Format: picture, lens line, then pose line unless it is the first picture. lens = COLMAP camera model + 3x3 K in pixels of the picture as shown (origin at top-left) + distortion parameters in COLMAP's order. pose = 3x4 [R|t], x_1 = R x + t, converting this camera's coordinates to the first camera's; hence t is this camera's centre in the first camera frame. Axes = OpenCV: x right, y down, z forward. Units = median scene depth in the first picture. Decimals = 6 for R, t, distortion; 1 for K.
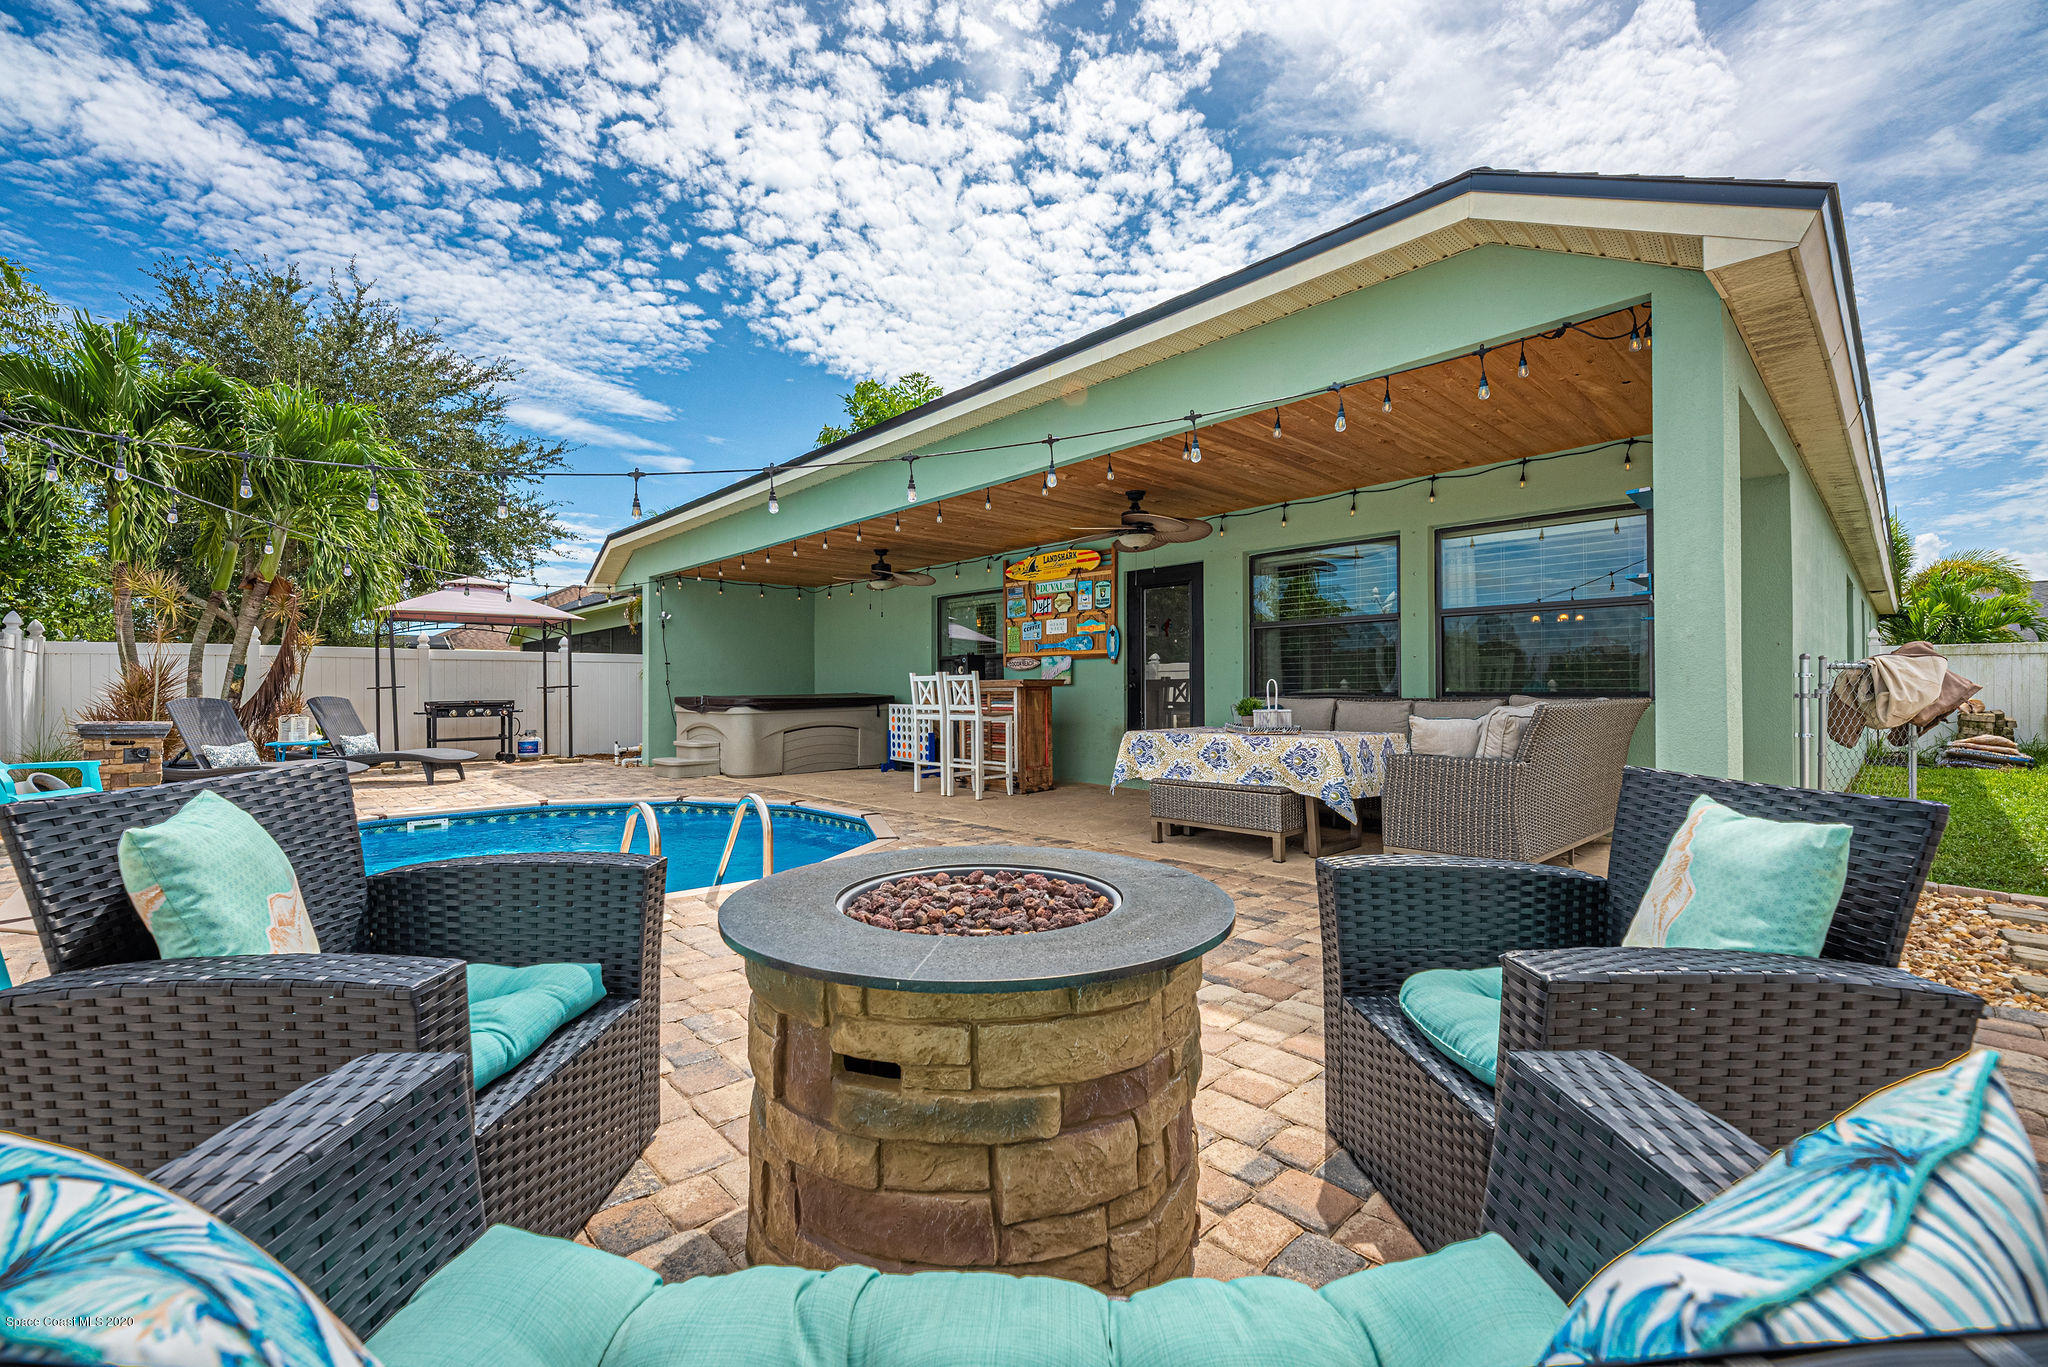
lens RADIAL K [[822.6, 0, 1021.1], [0, 822.6, 688.1], [0, 0, 1]] dist [0.000749, 0.000048]
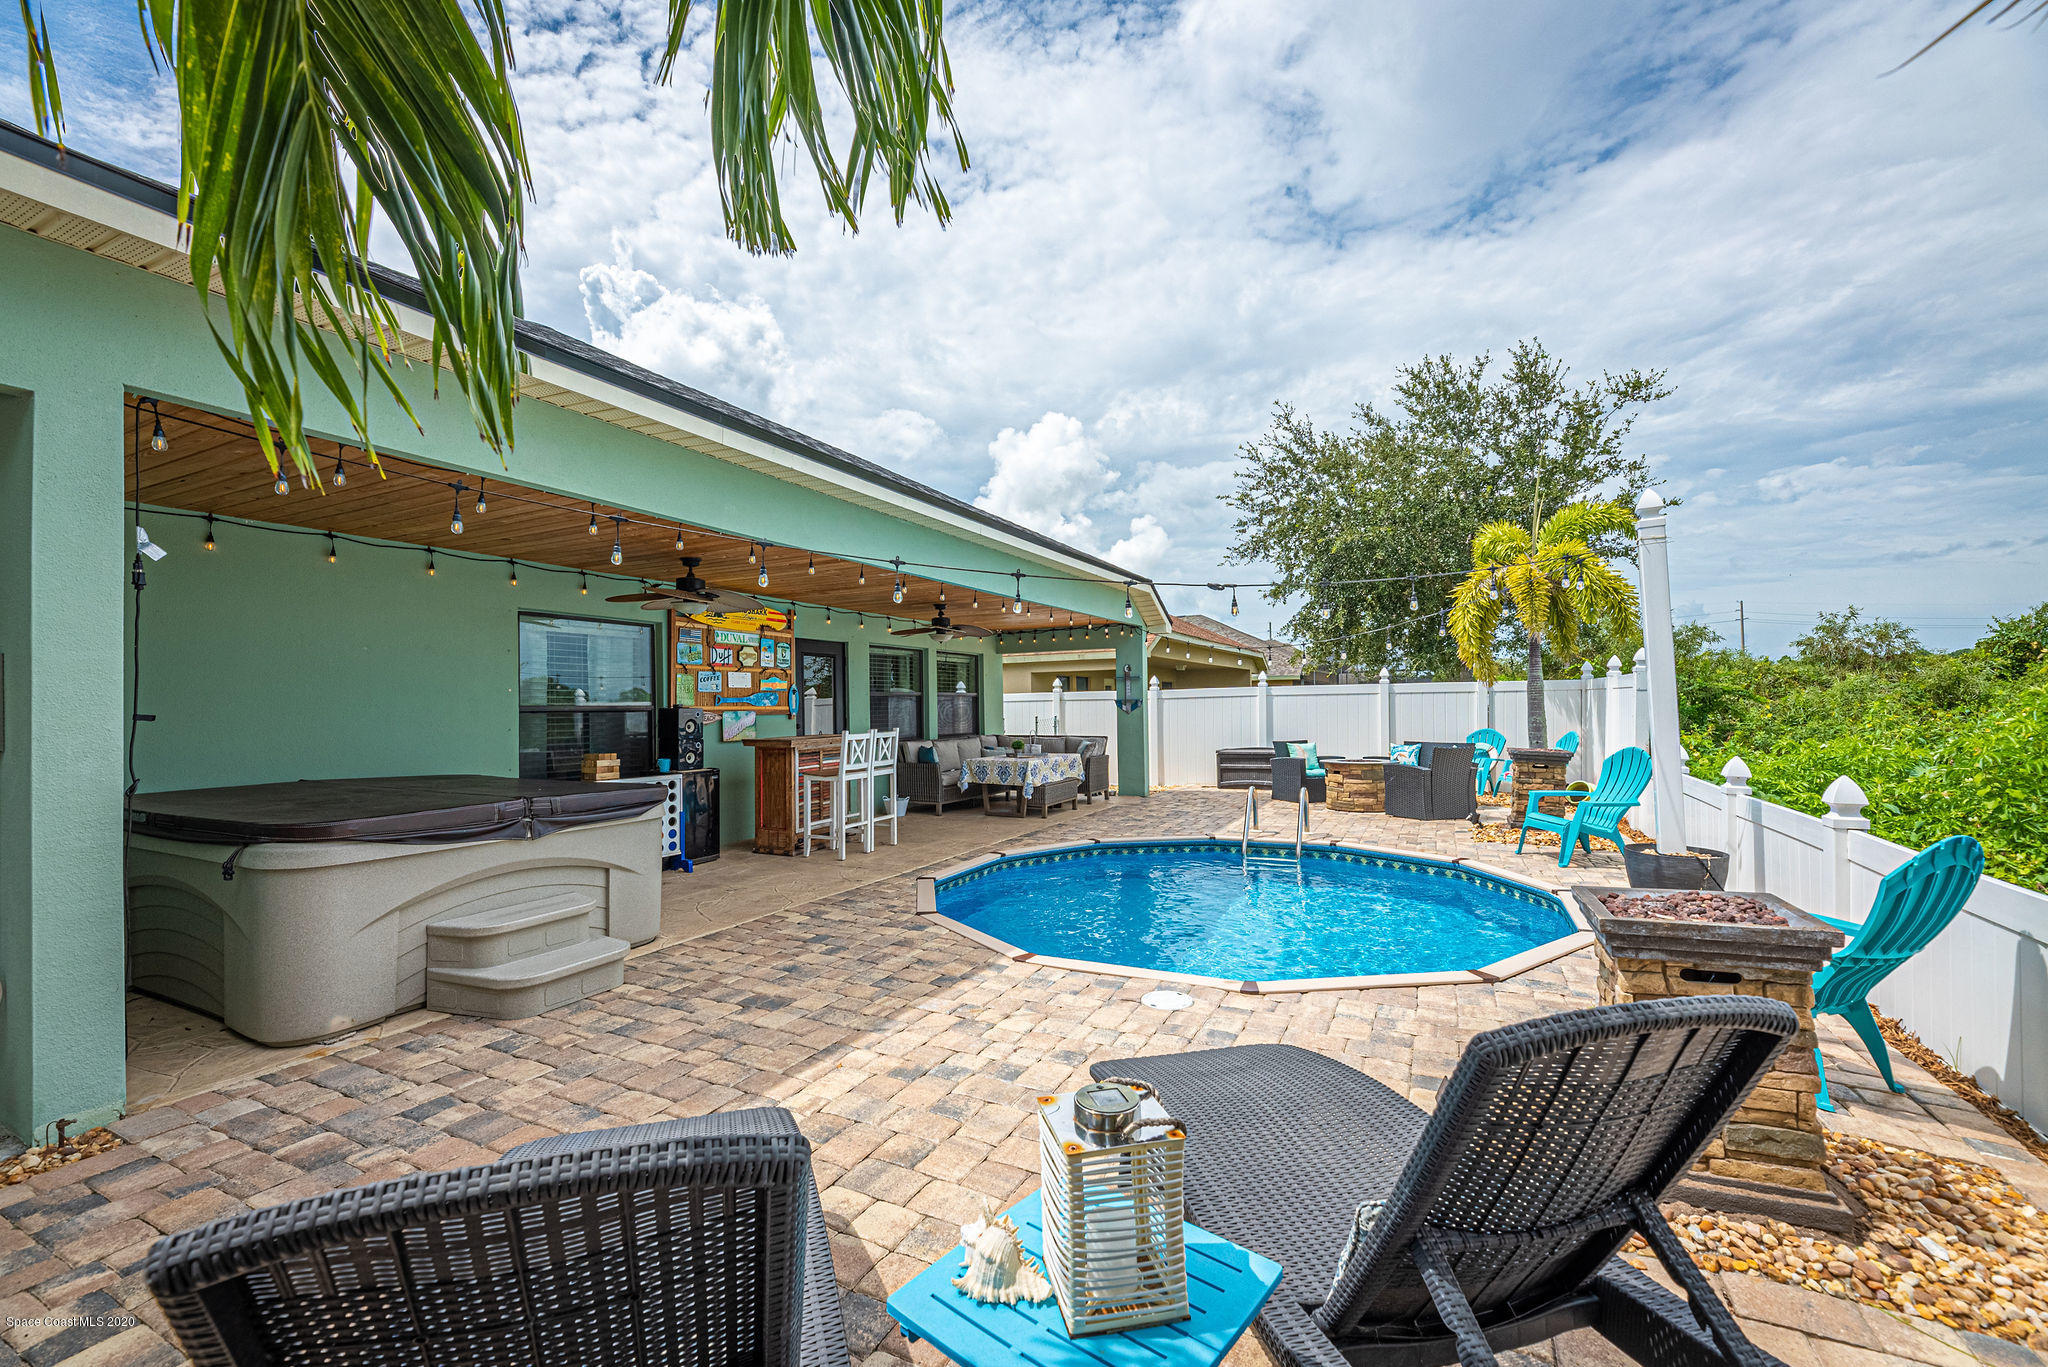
lens RADIAL K [[822.6, 0, 1021.1], [0, 822.6, 688.1], [0, 0, 1]] dist [0.000749, 0.000048]
pose [[-0.349687, 0.030897, 0.936357, -1.011189], [0.012818, 0.999520, -0.028194, -0.036064], [-0.936779, 0.002143, -0.349915, 1.079617]]
